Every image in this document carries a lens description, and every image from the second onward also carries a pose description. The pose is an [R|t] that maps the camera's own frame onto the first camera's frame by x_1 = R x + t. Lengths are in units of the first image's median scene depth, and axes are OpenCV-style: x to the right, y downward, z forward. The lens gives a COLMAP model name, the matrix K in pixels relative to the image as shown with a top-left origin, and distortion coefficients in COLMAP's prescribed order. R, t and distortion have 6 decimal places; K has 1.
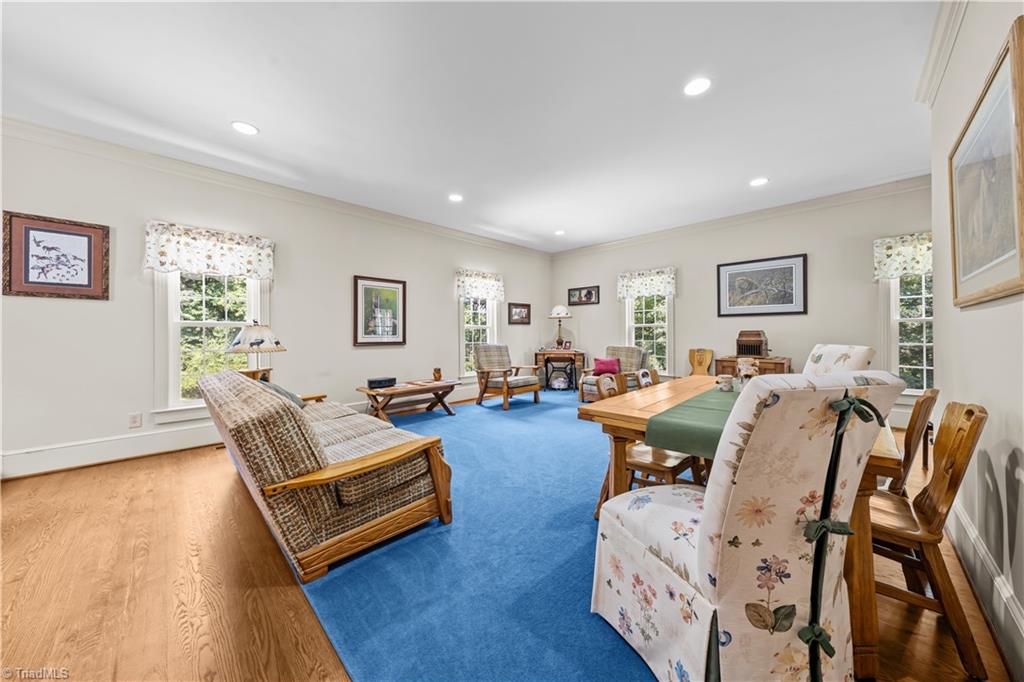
lens RADIAL K [[349.0, 0, 508.8], [0, 349.0, 329.5], [0, 0, 1]] dist [-0.001562, -0.000134]
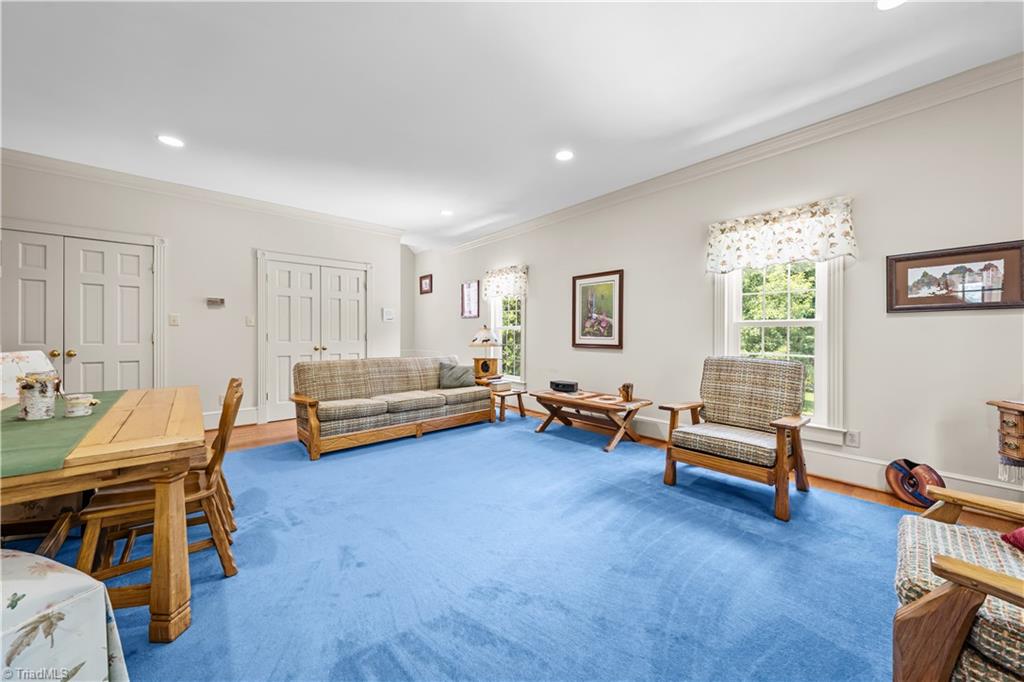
lens RADIAL K [[349.0, 0, 508.8], [0, 349.0, 329.5], [0, 0, 1]] dist [-0.001562, -0.000134]
pose [[-0.069593, 0.000528, -0.997575, 0.528133], [0.014397, 0.999896, -0.000475, -0.004460], [0.997472, -0.014395, -0.069593, 0.806582]]
